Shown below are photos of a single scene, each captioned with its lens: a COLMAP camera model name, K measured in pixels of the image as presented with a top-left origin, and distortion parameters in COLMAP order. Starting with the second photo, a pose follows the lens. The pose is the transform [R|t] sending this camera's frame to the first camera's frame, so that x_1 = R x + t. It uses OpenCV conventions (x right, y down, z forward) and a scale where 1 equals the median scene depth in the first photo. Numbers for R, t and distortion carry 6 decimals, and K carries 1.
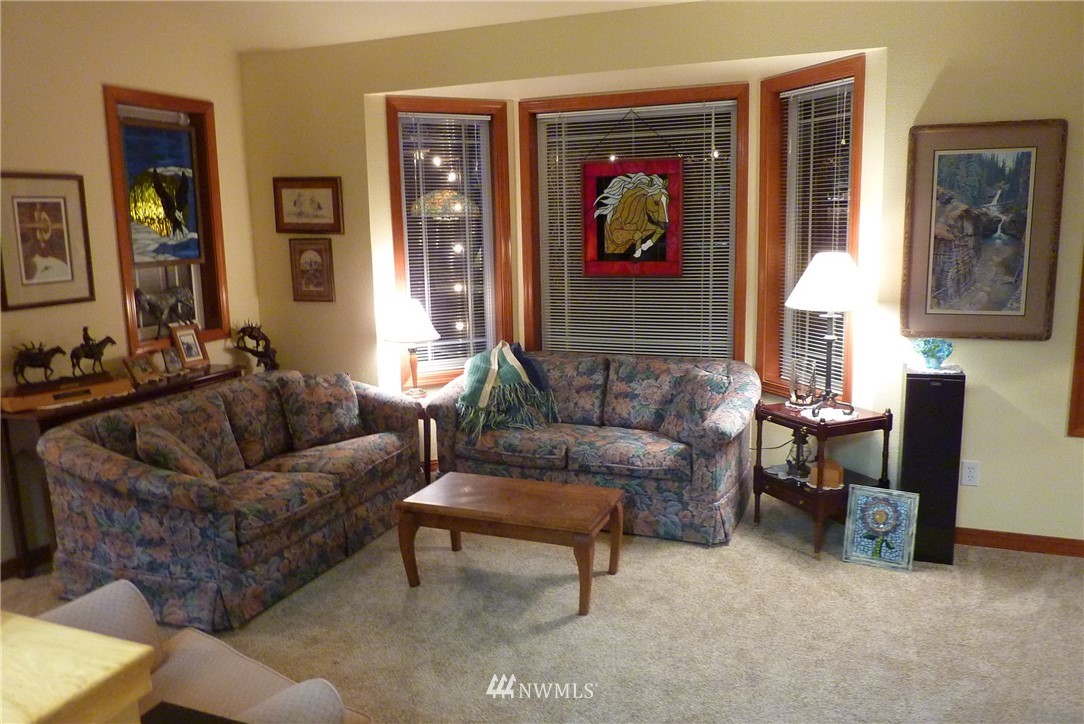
lens RADIAL K [[817.5, 0, 544.4], [0, 817.5, 363.0], [0, 0, 1]] dist [-0.013742, -0.015790]
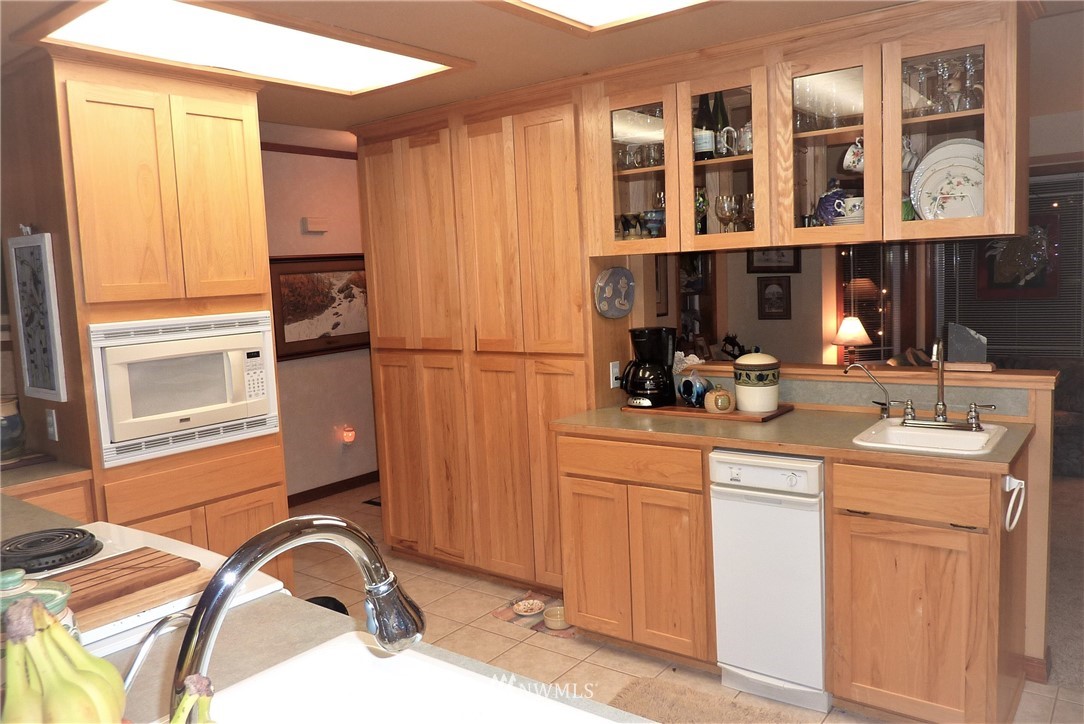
lens RADIAL K [[817.5, 0, 539.3], [0, 817.5, 358.7], [0, 0, 1]] dist [-0.013742, -0.015790]
pose [[0.960000, 0.004766, -0.279961, -0.279806], [-0.022132, 0.998018, -0.058903, 0.091008], [0.279125, 0.062743, 0.958203, -0.517558]]
